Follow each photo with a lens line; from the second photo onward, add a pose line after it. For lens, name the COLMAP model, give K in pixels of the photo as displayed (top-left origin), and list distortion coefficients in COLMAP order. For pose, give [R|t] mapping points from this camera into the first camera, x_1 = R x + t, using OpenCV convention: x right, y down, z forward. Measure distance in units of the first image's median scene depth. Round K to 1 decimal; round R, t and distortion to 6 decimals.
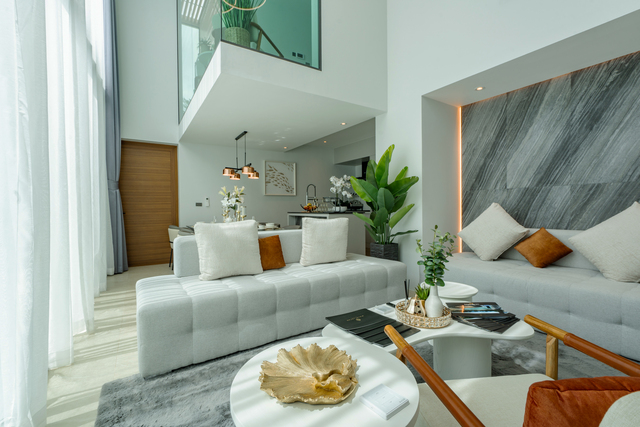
lens RADIAL K [[287.1, 0, 320.3], [0, 287.1, 213.5], [0, 0, 1]] dist [-0.003798, -0.000251]
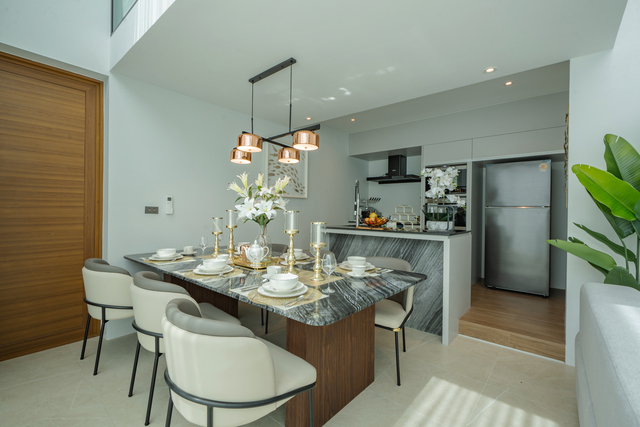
lens RADIAL K [[287.1, 0, 320.4], [0, 287.1, 211.3], [0, 0, 1]] dist [-0.003798, -0.000251]
pose [[0.957348, 0.022233, 0.288082, -0.297947], [-0.016040, 0.999587, -0.023840, -0.023285], [-0.288493, 0.018202, 0.957309, 0.468037]]
